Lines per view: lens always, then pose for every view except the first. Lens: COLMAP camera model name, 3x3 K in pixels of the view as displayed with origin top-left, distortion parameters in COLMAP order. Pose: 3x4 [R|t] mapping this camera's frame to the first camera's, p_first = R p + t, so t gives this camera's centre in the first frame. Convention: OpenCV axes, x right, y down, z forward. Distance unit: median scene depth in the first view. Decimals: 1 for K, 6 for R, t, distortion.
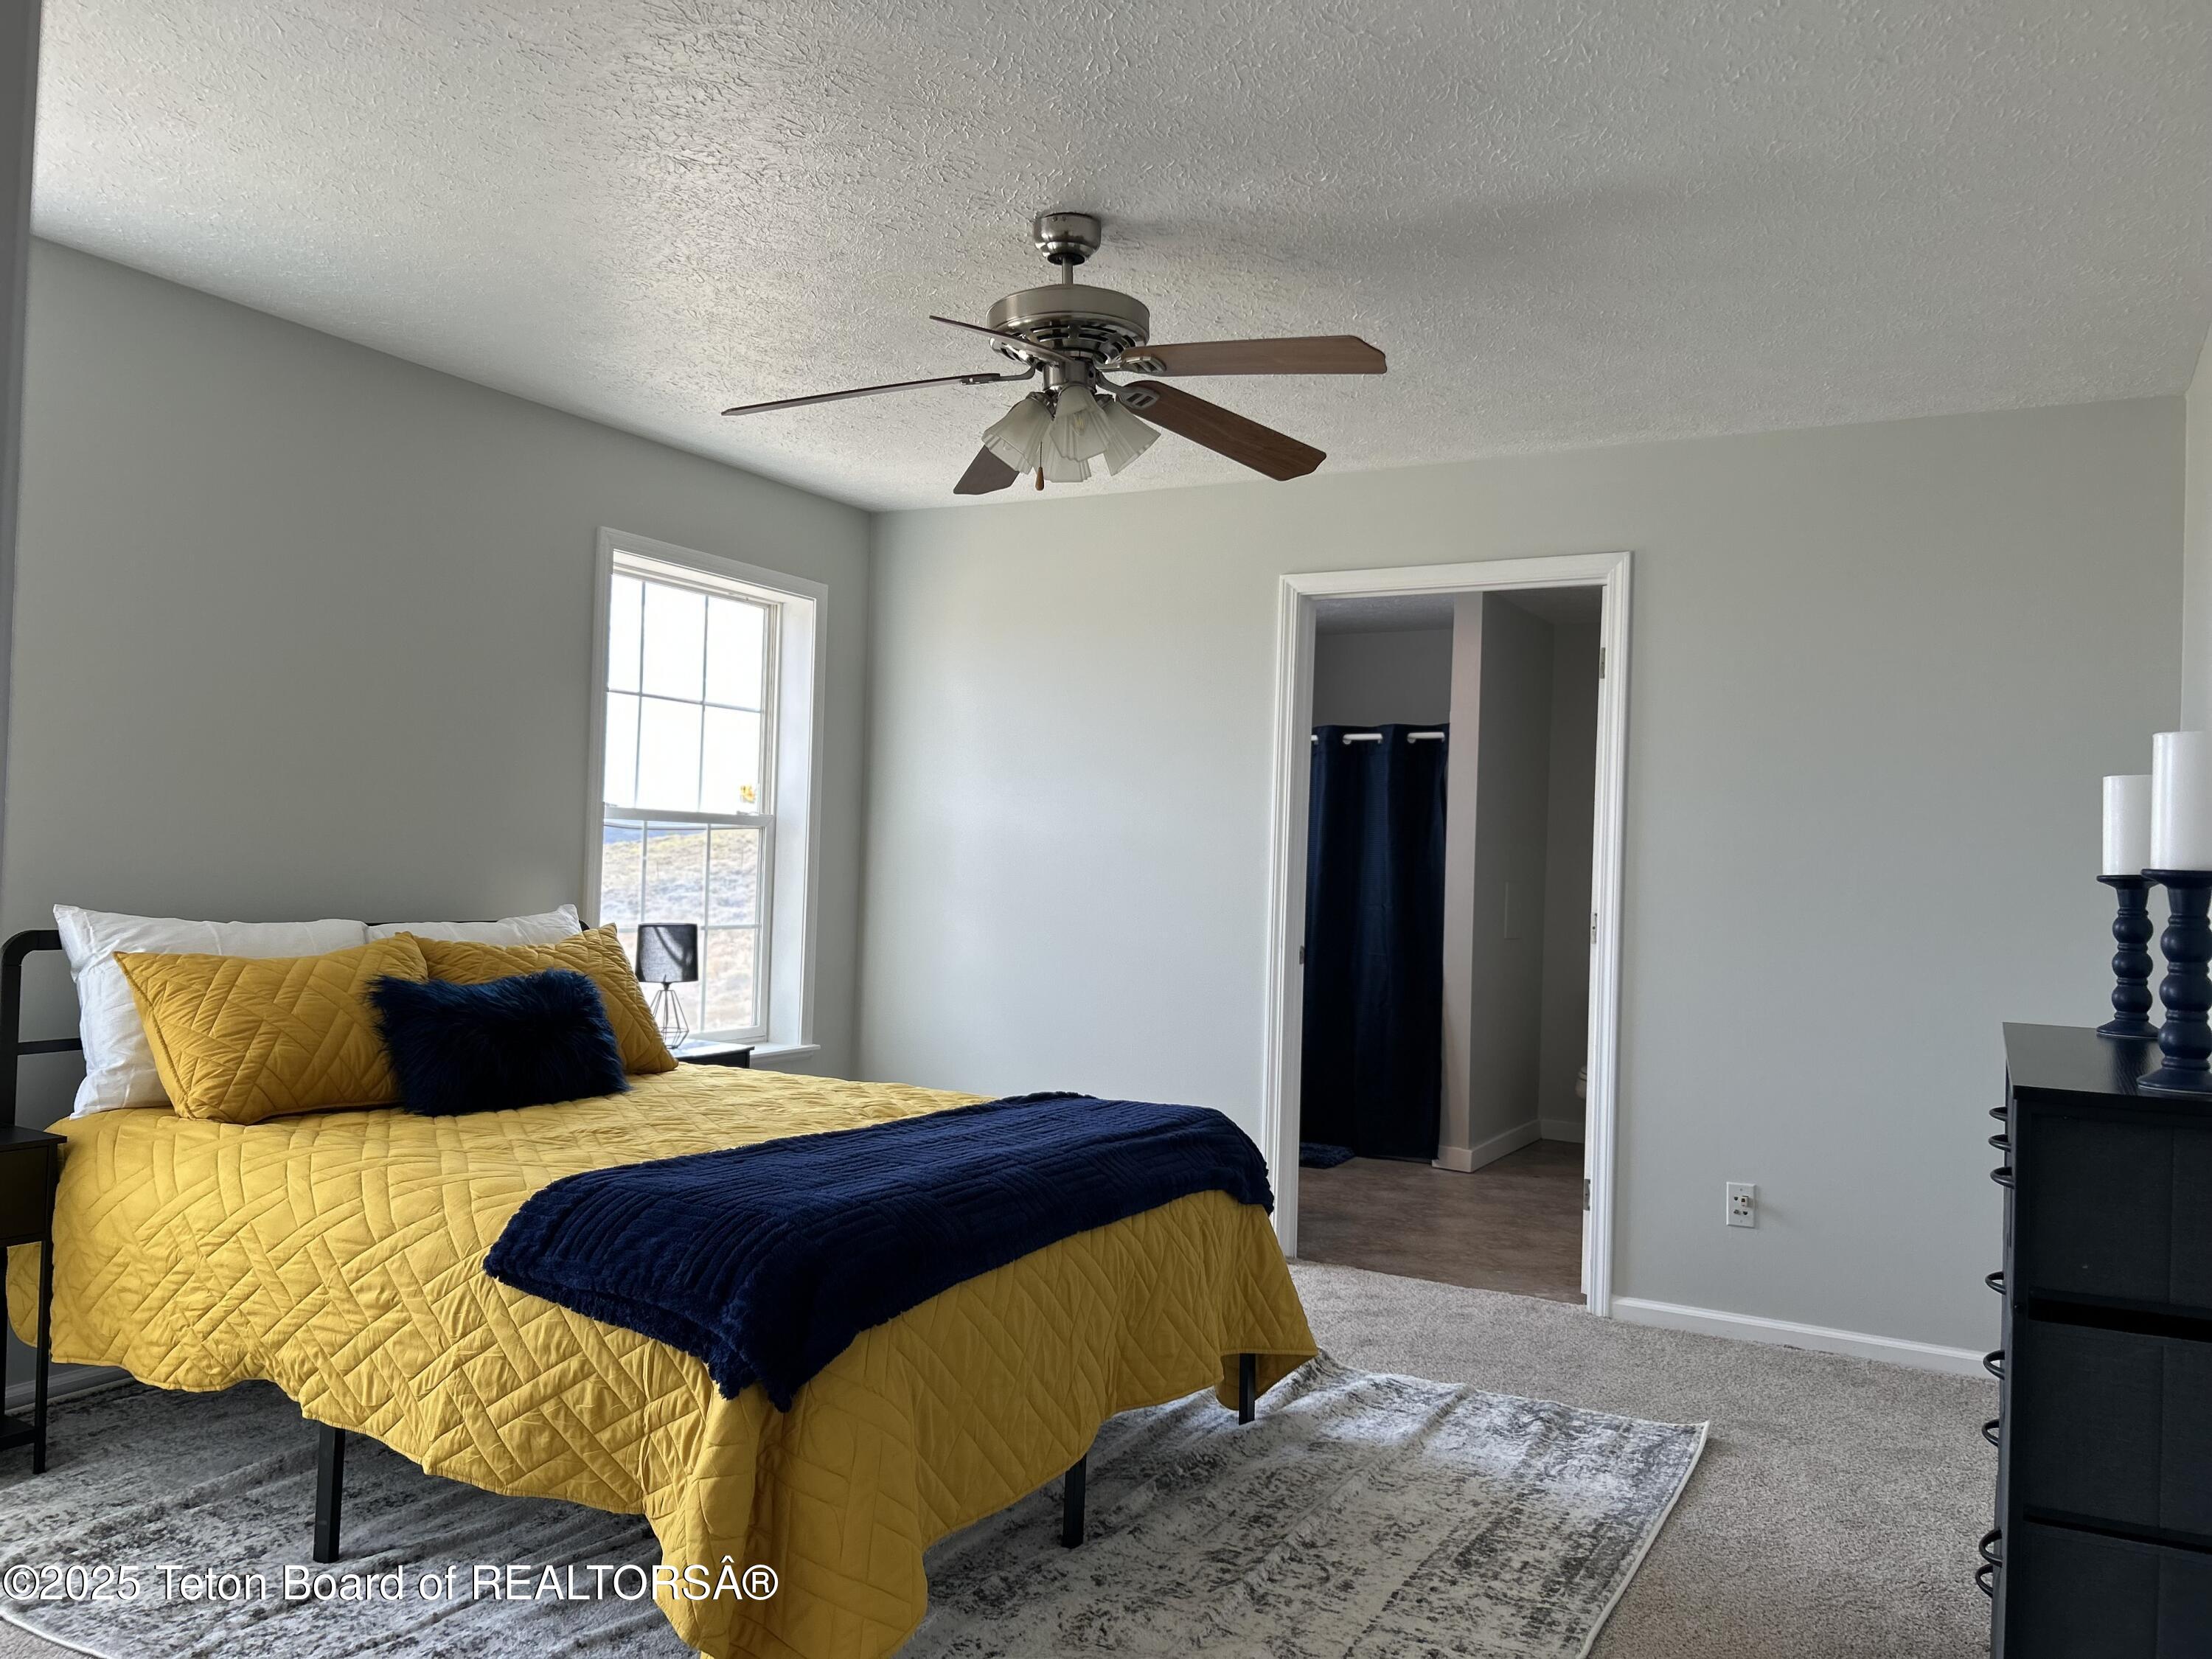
lens RADIAL K [[1656.2, 0, 1109.0], [0, 1656.2, 828.3], [0, 0, 1]] dist [0.044094, -0.047099]
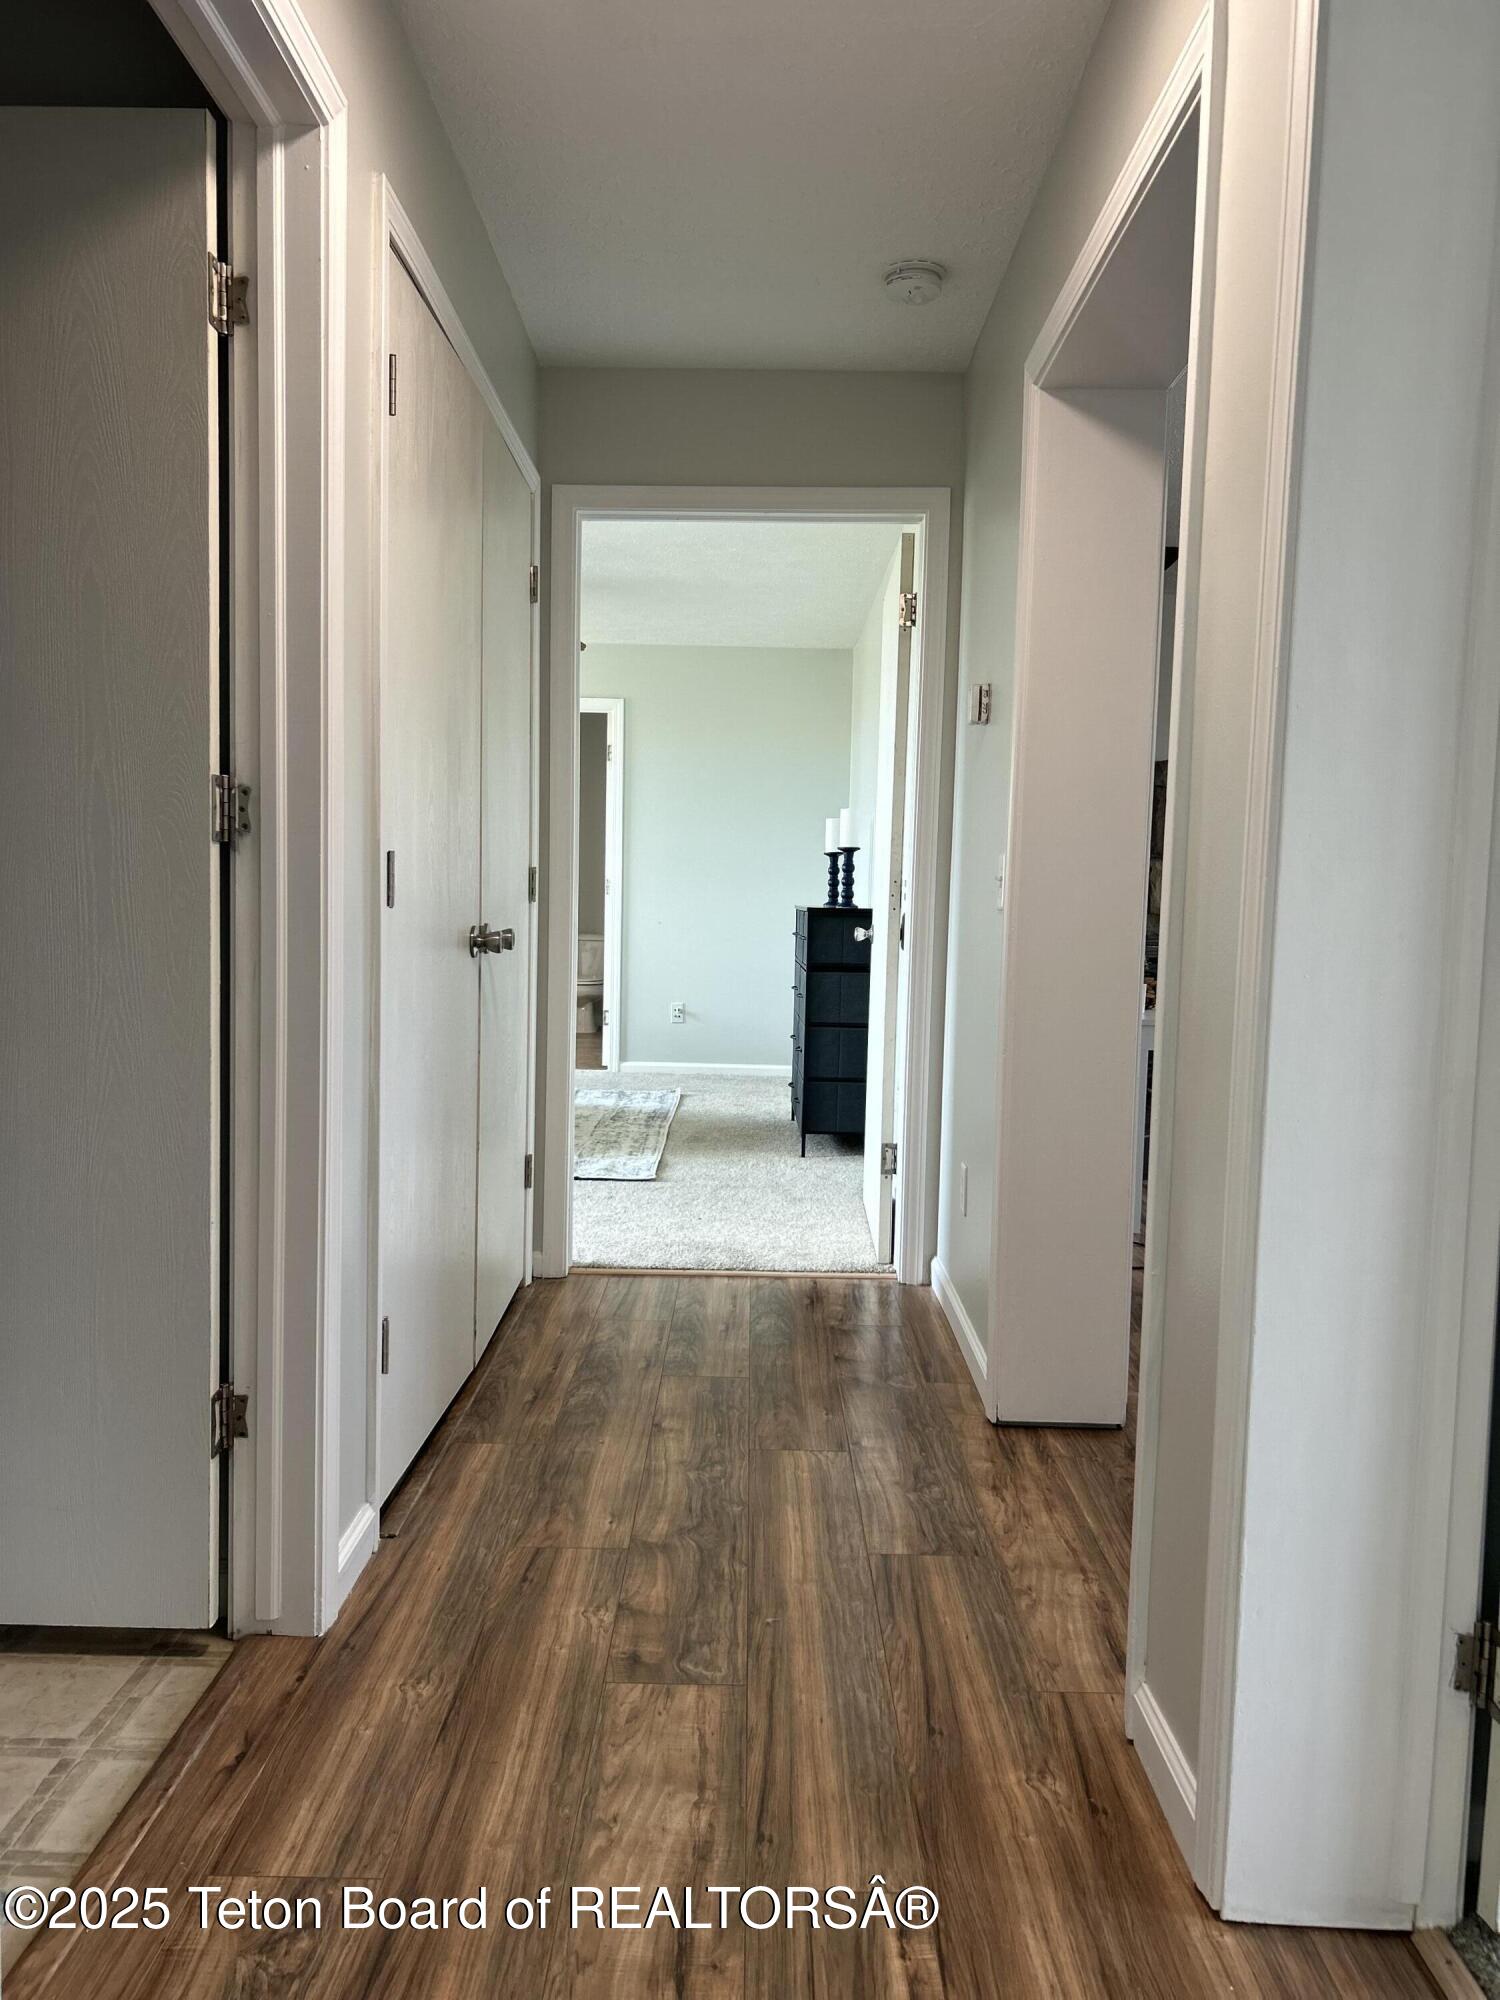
lens RADIAL K [[1494.5, 0, 749.1], [0, 1494.5, 1006.9], [0, 0, 1]] dist [0.142064, -0.357343]
pose [[0.878419, -0.051689, 0.475088, -0.452566], [-0.000850, 0.993963, 0.109715, 0.005440], [-0.477891, -0.096779, 0.873072, -0.723445]]
